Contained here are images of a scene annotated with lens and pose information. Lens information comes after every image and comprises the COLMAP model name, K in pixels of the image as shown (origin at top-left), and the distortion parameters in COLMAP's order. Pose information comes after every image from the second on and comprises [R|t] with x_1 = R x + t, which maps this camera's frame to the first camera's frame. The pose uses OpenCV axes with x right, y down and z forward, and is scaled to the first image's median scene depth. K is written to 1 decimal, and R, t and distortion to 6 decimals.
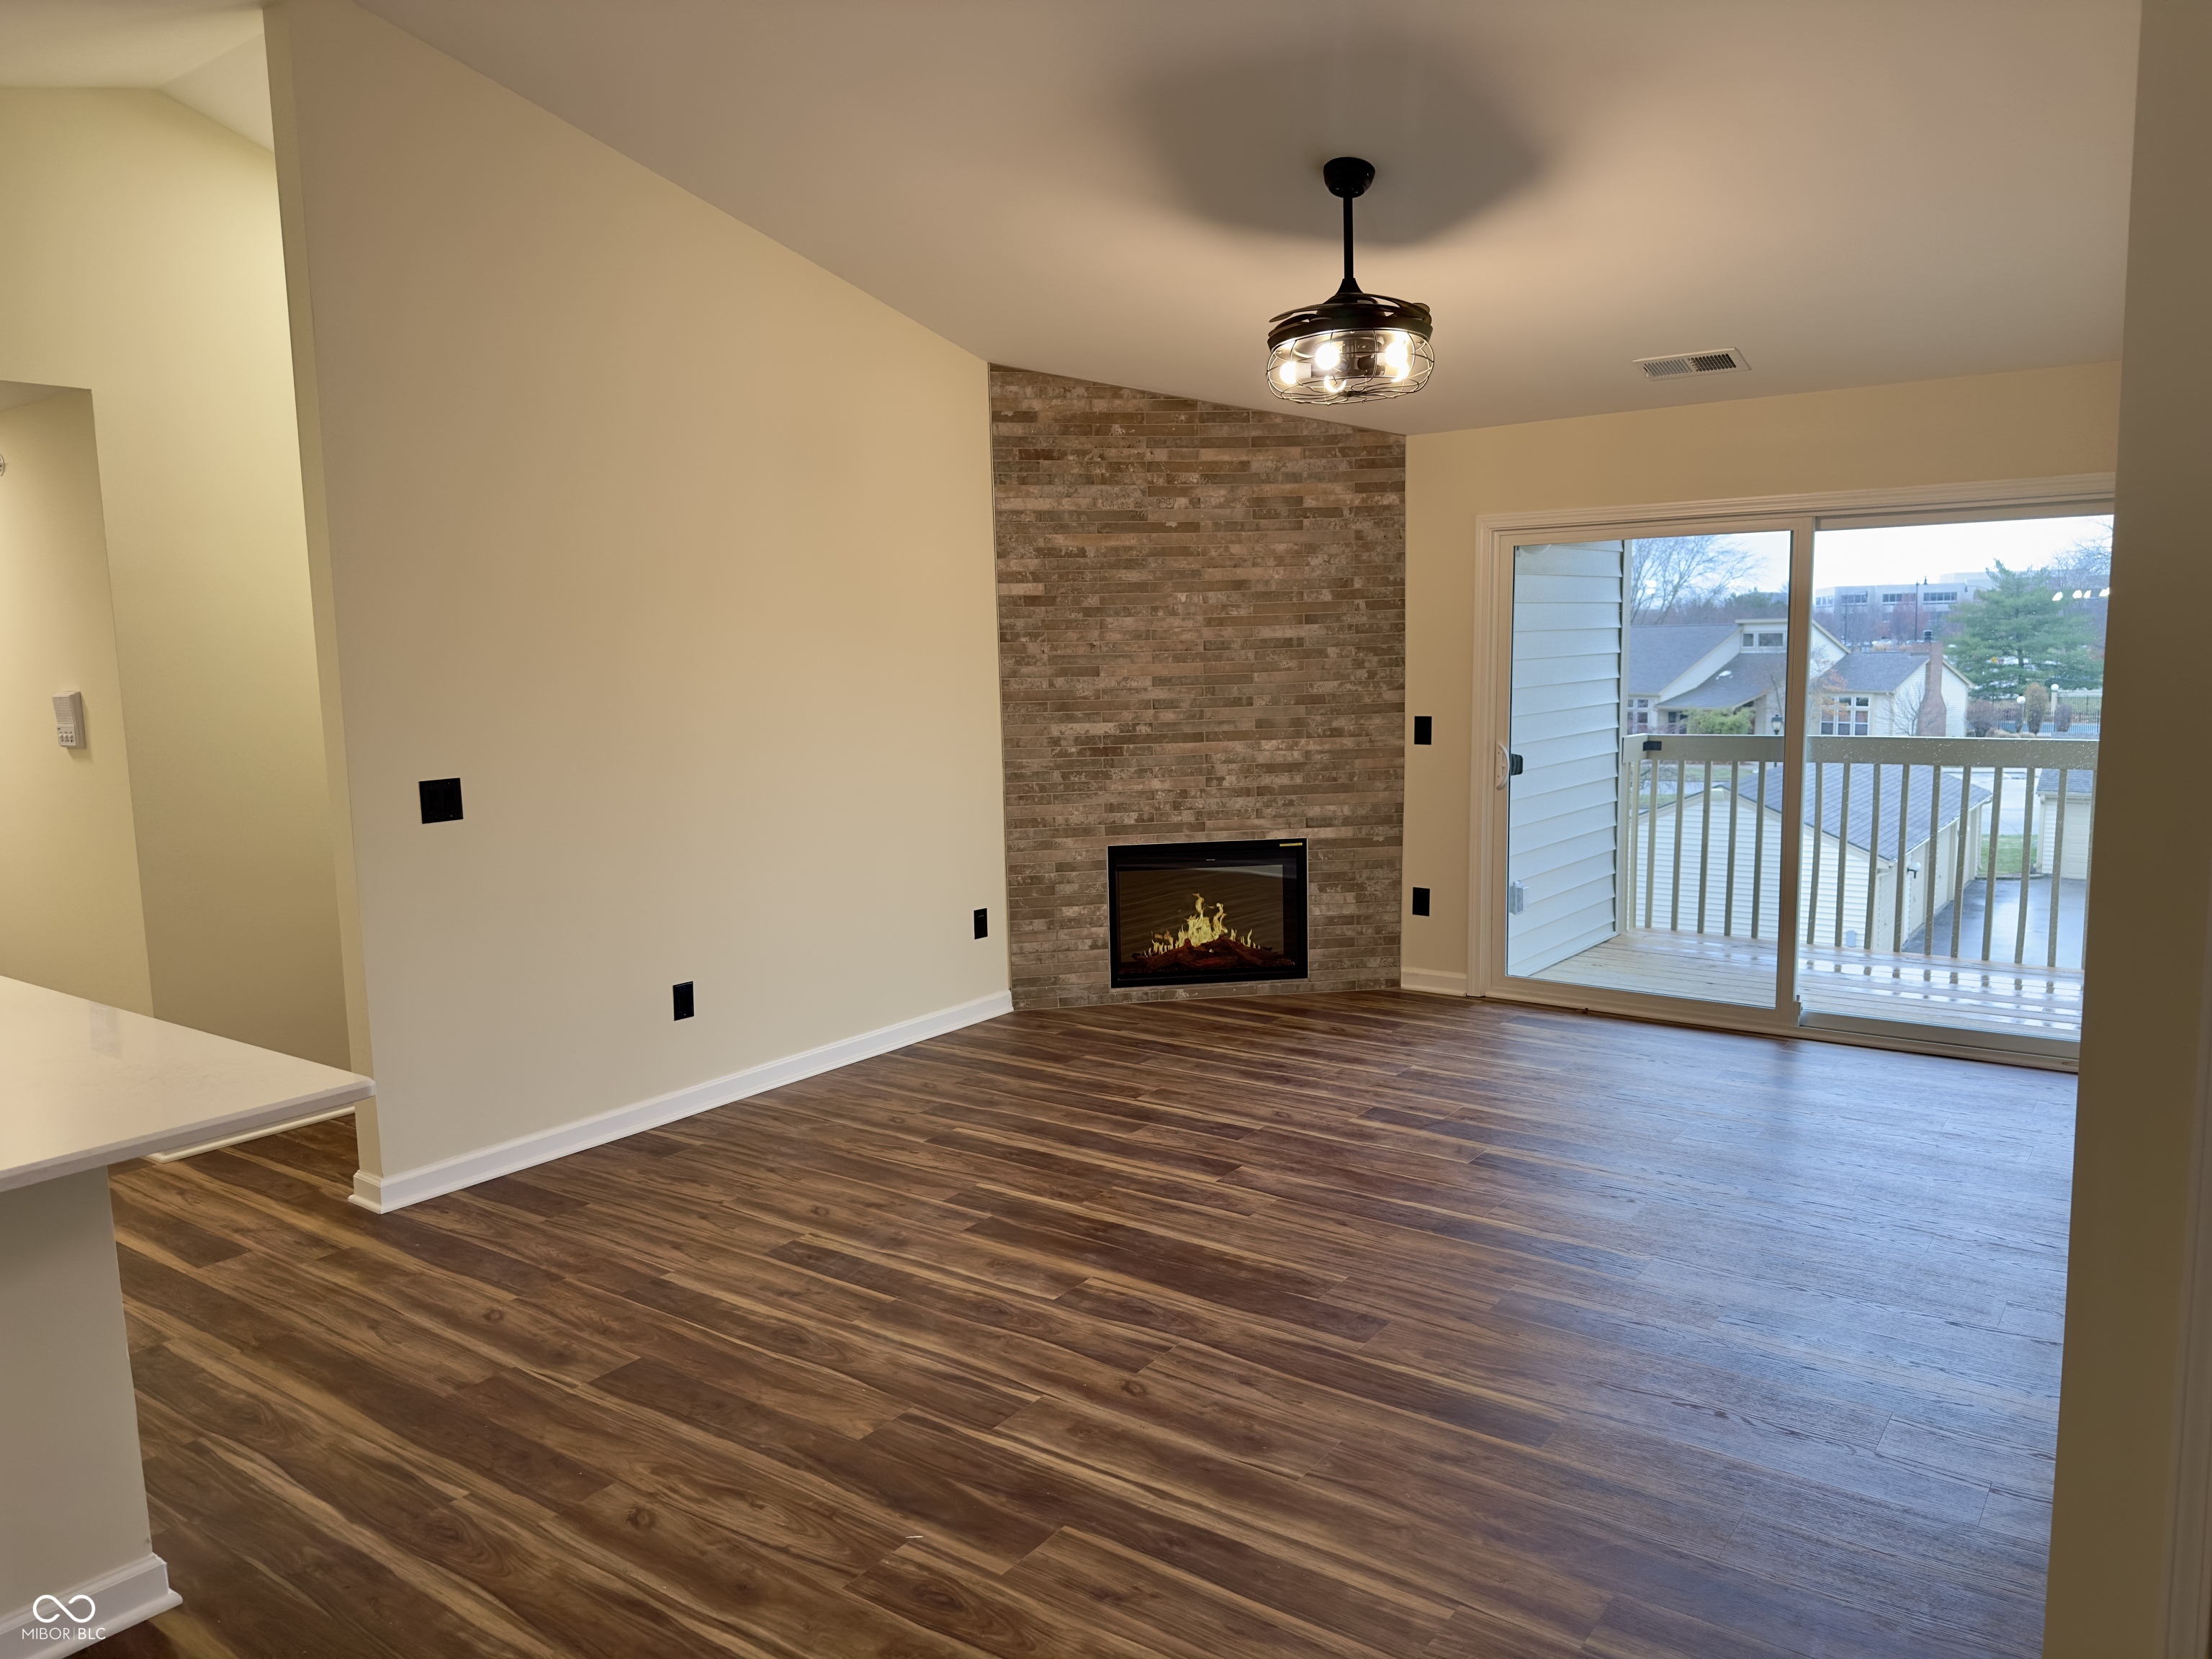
lens RADIAL K [[1539.5, 0, 1114.7], [0, 1539.5, 835.5], [0, 0, 1]] dist [0.073862, -0.096163]
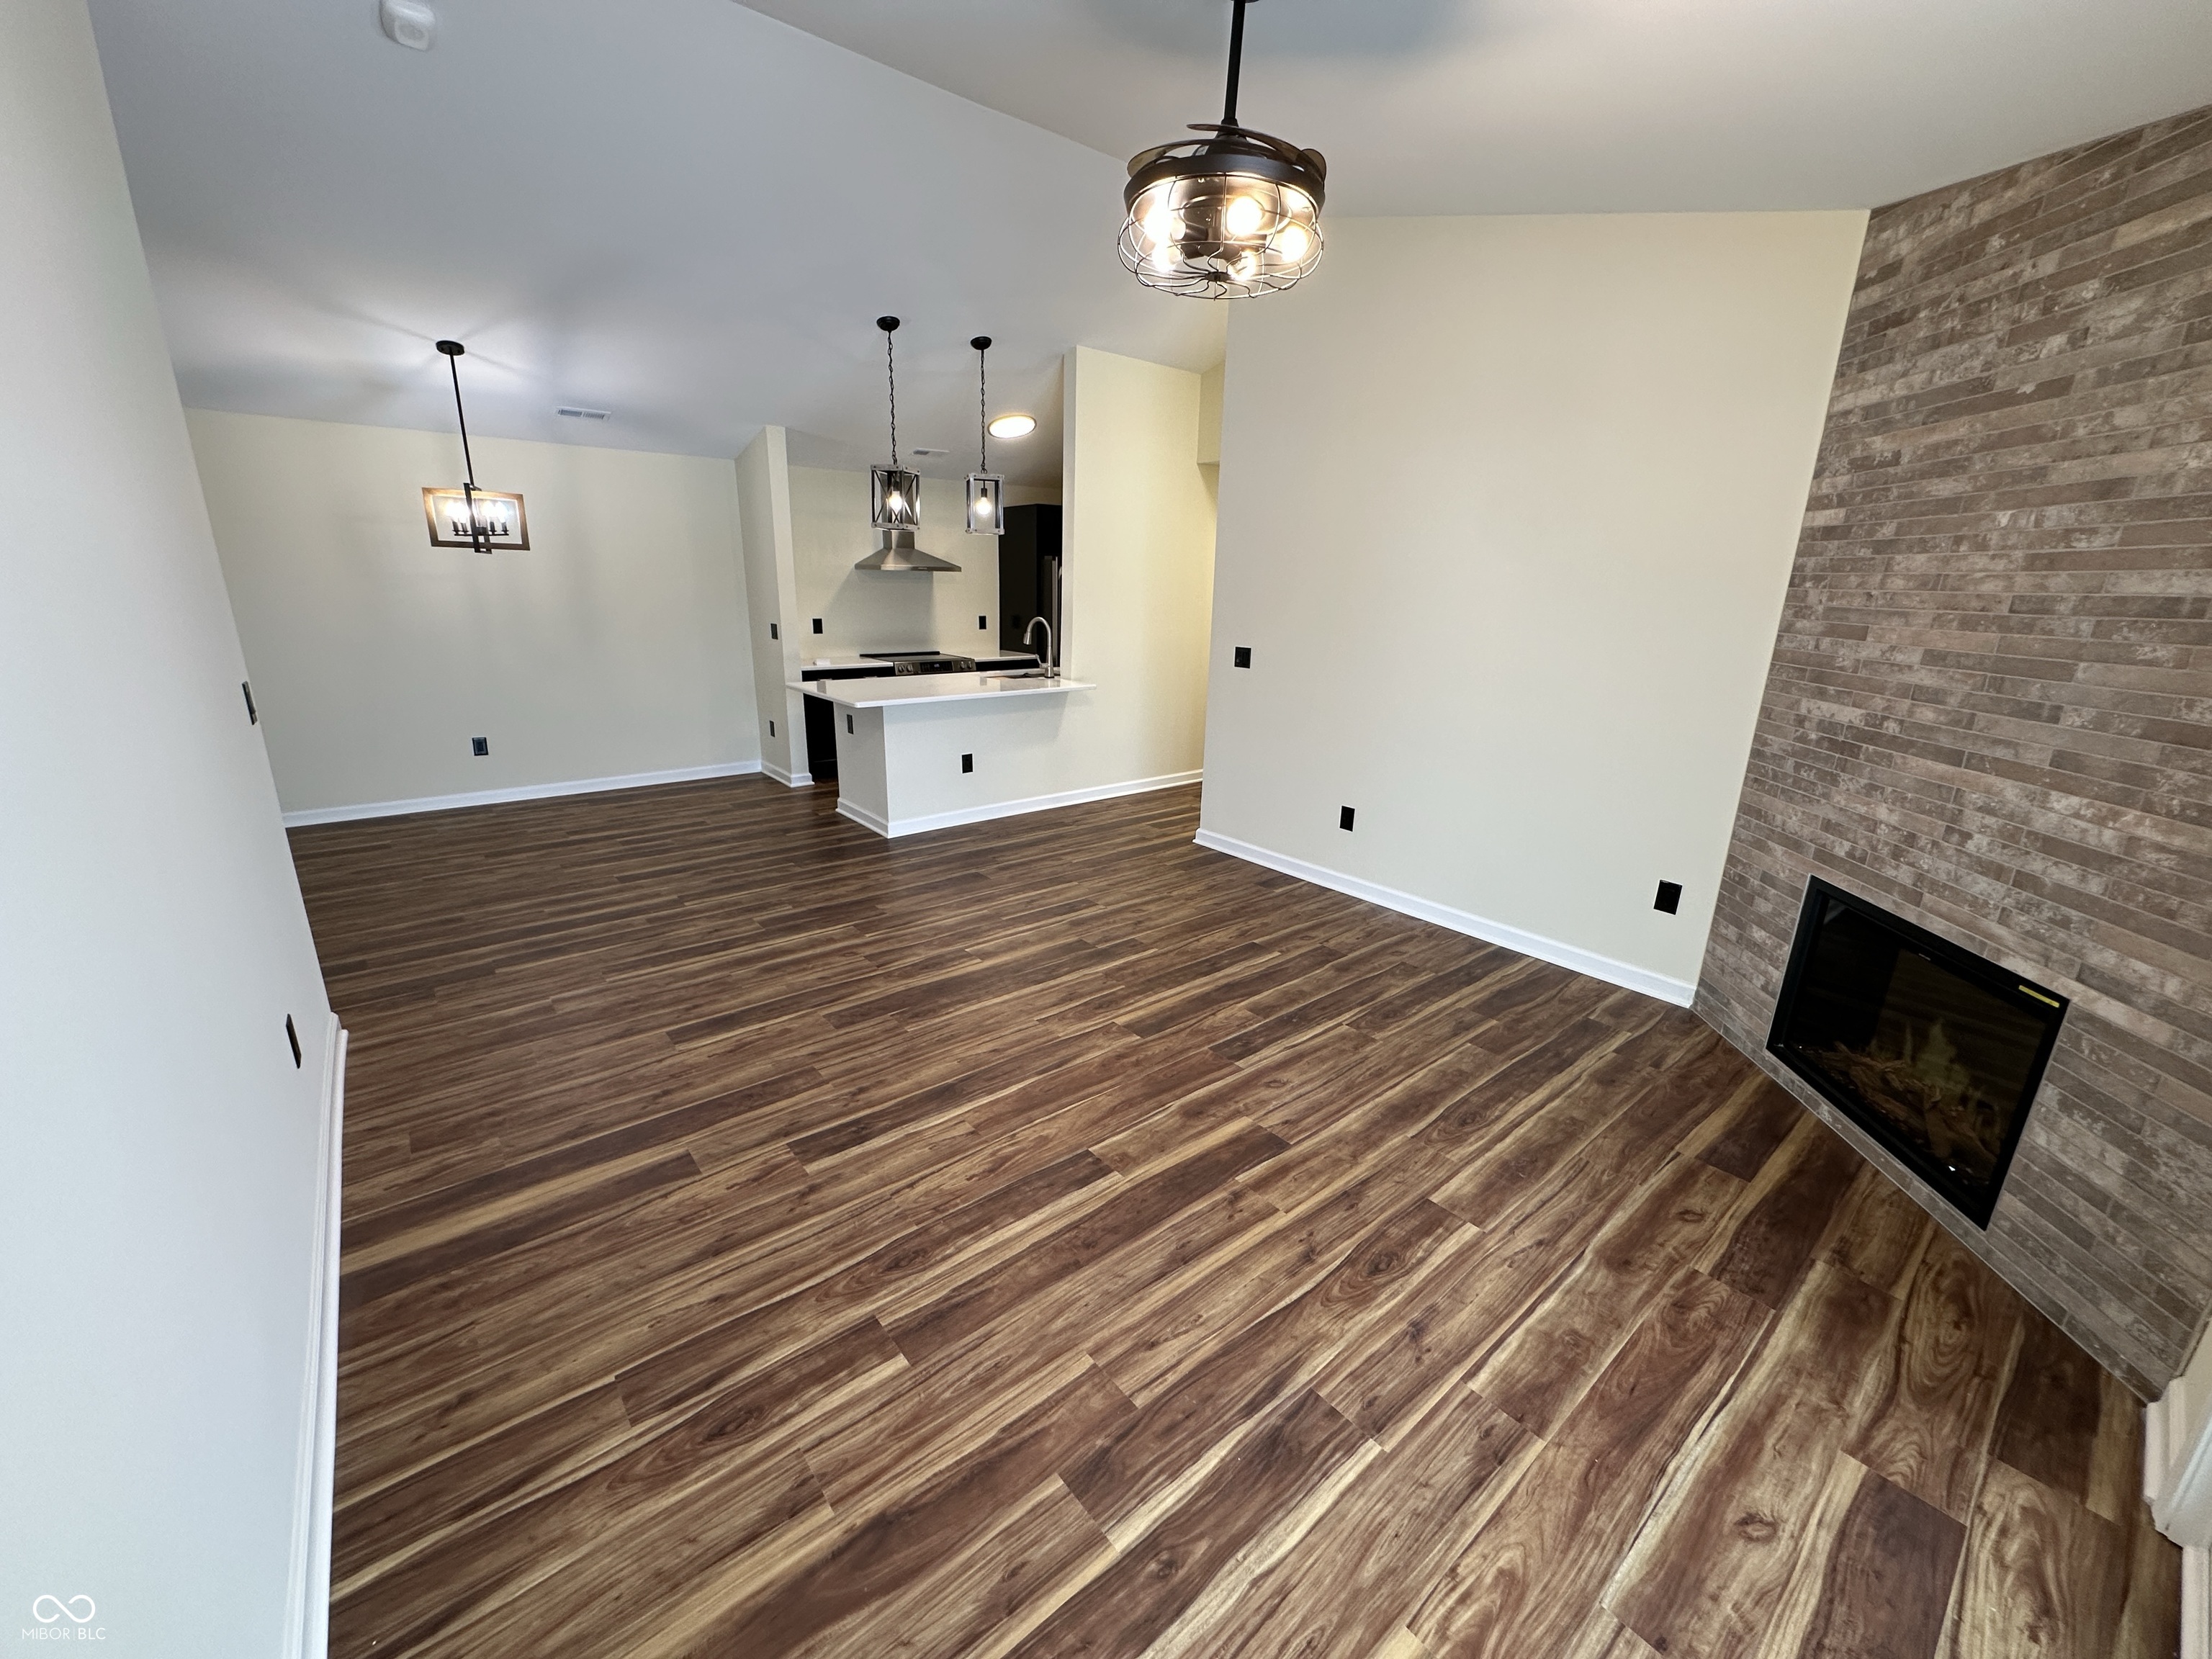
lens RADIAL K [[883.2, 0, 1094.1], [0, 883.2, 823.7], [0, 0, 1]] dist [-0.005192, 0.001040]
pose [[-0.258698, 0.276149, -0.925644, 0.475343], [-0.134680, 0.938594, 0.317653, -0.104981], [0.956523, 0.206842, -0.205621, 0.759307]]
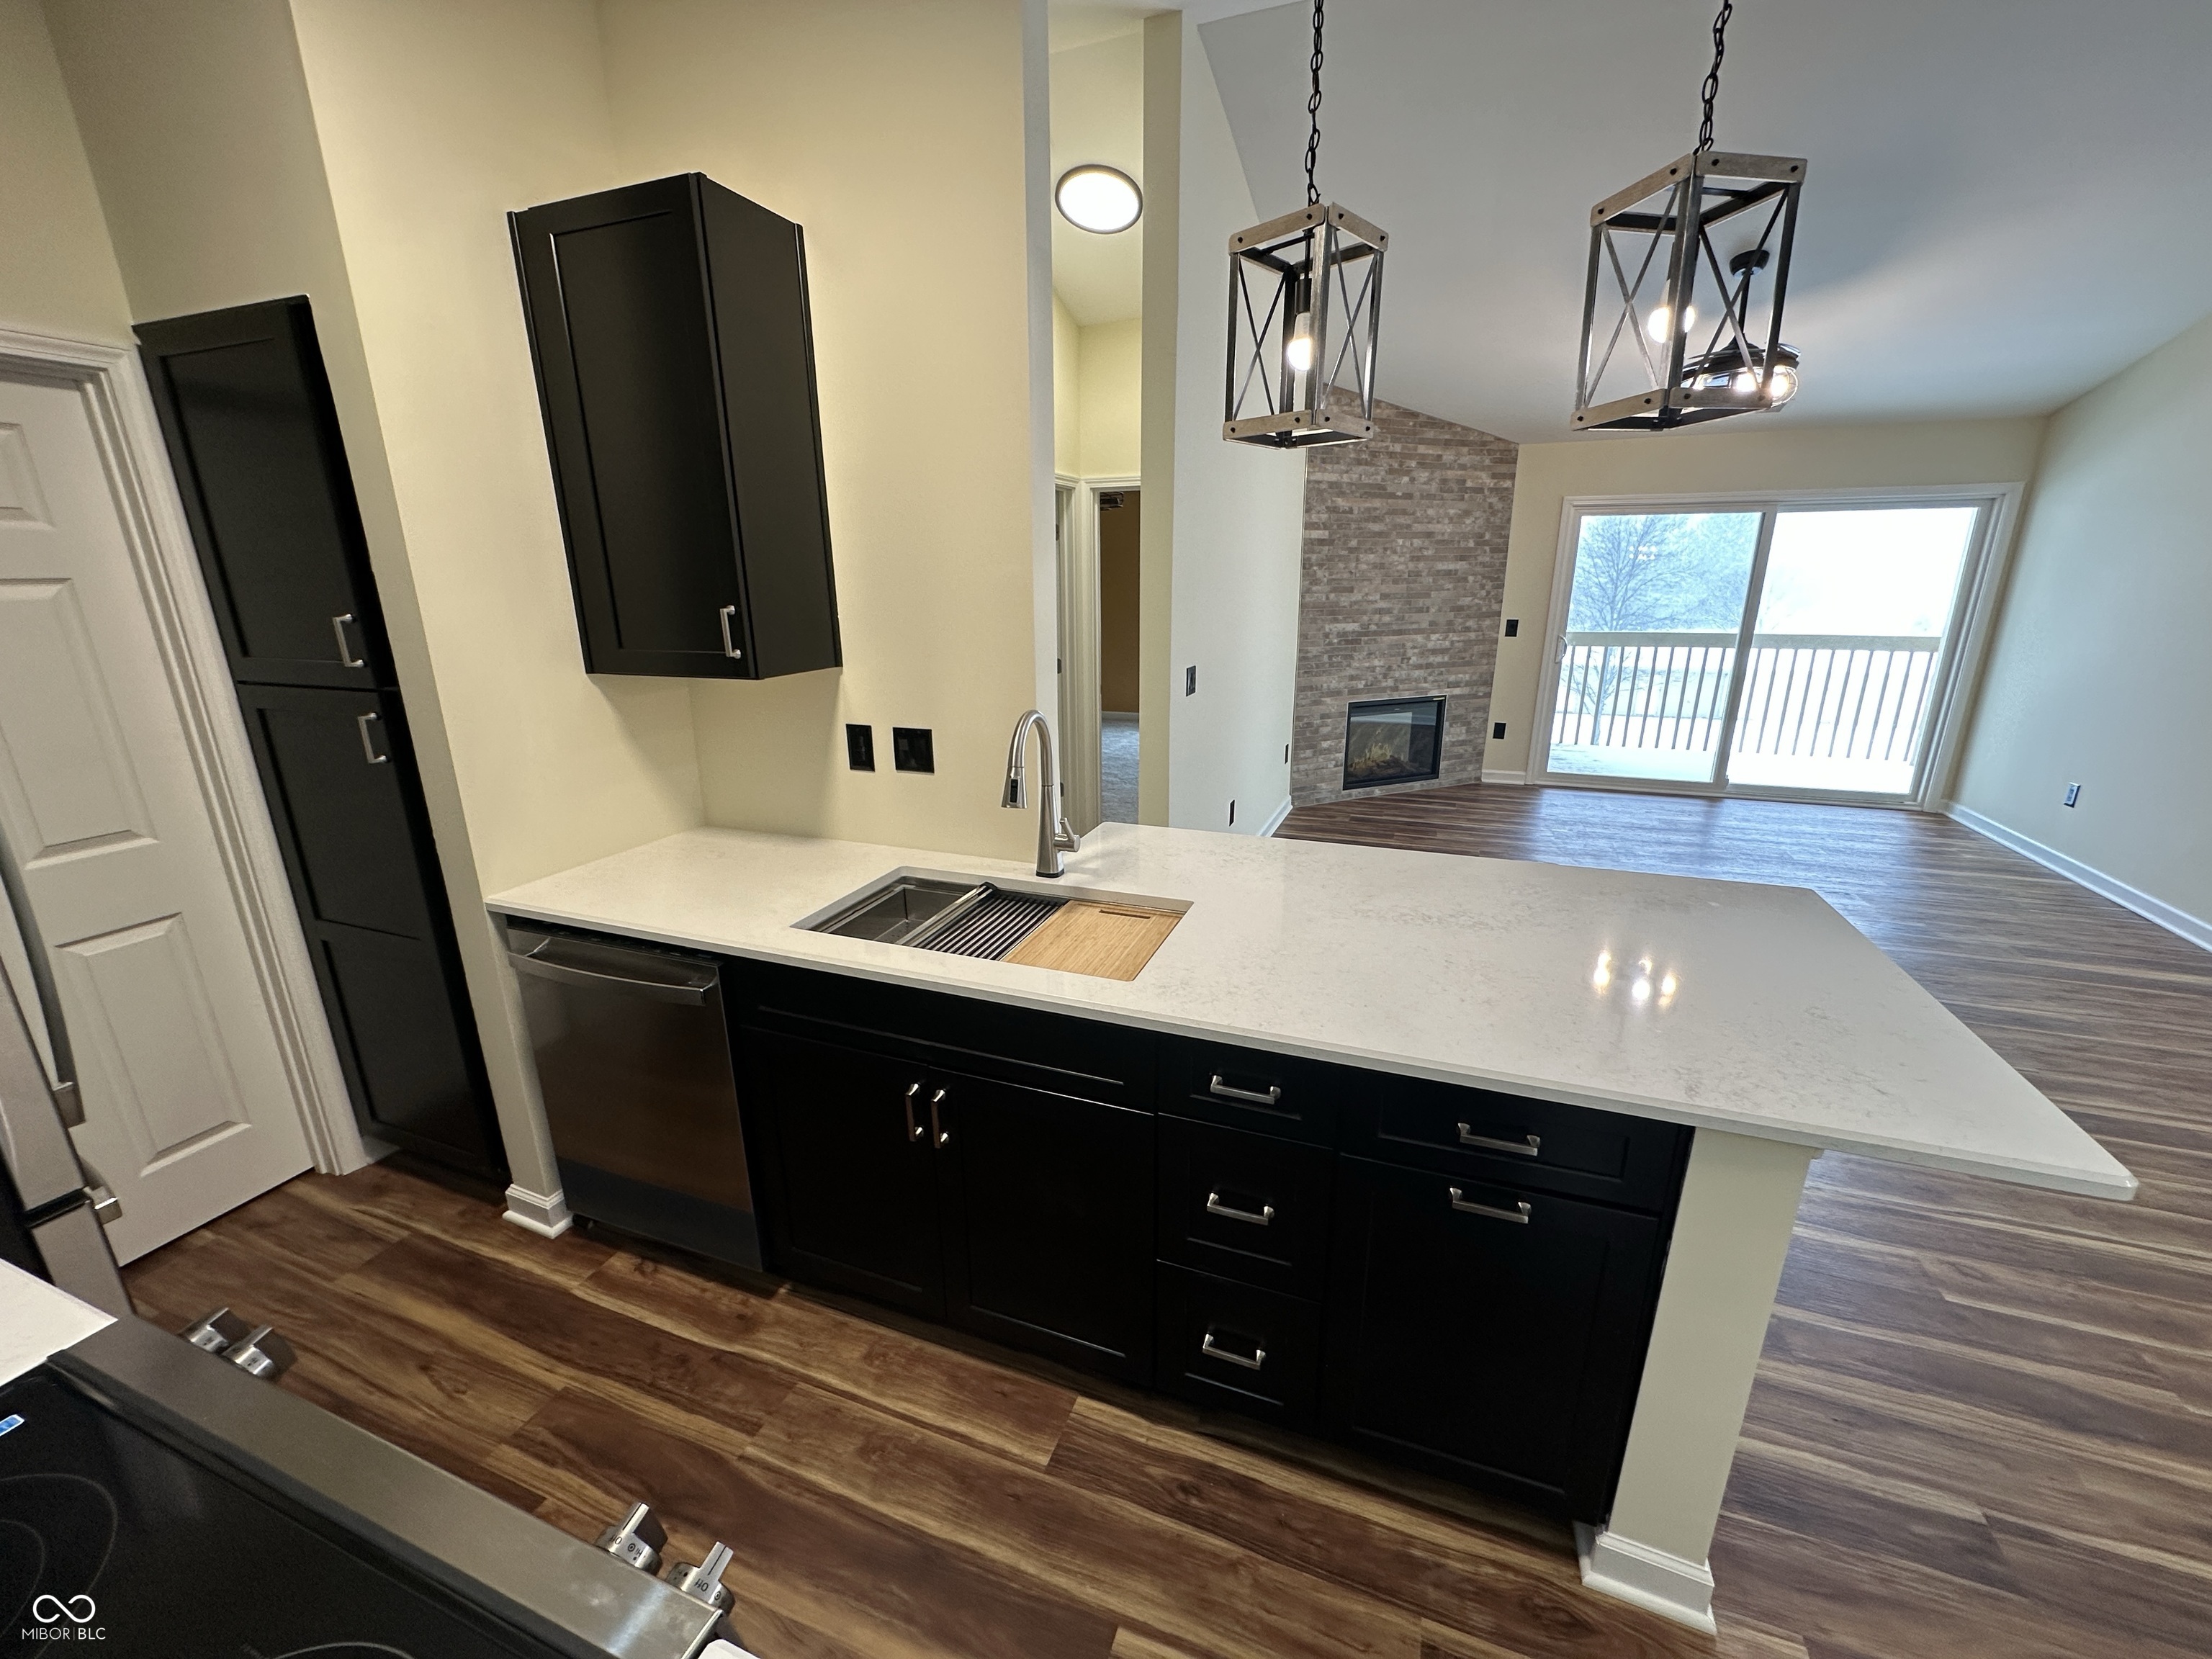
lens RADIAL K [[883.2, 0, 1100.5], [0, 883.2, 830.6], [0, 0, 1]] dist [-0.005192, 0.001040]
pose [[0.965722, -0.060768, 0.252366, -0.498571], [0.021296, 0.987482, 0.156288, -0.010274], [-0.258705, -0.145557, 0.954927, 0.171800]]
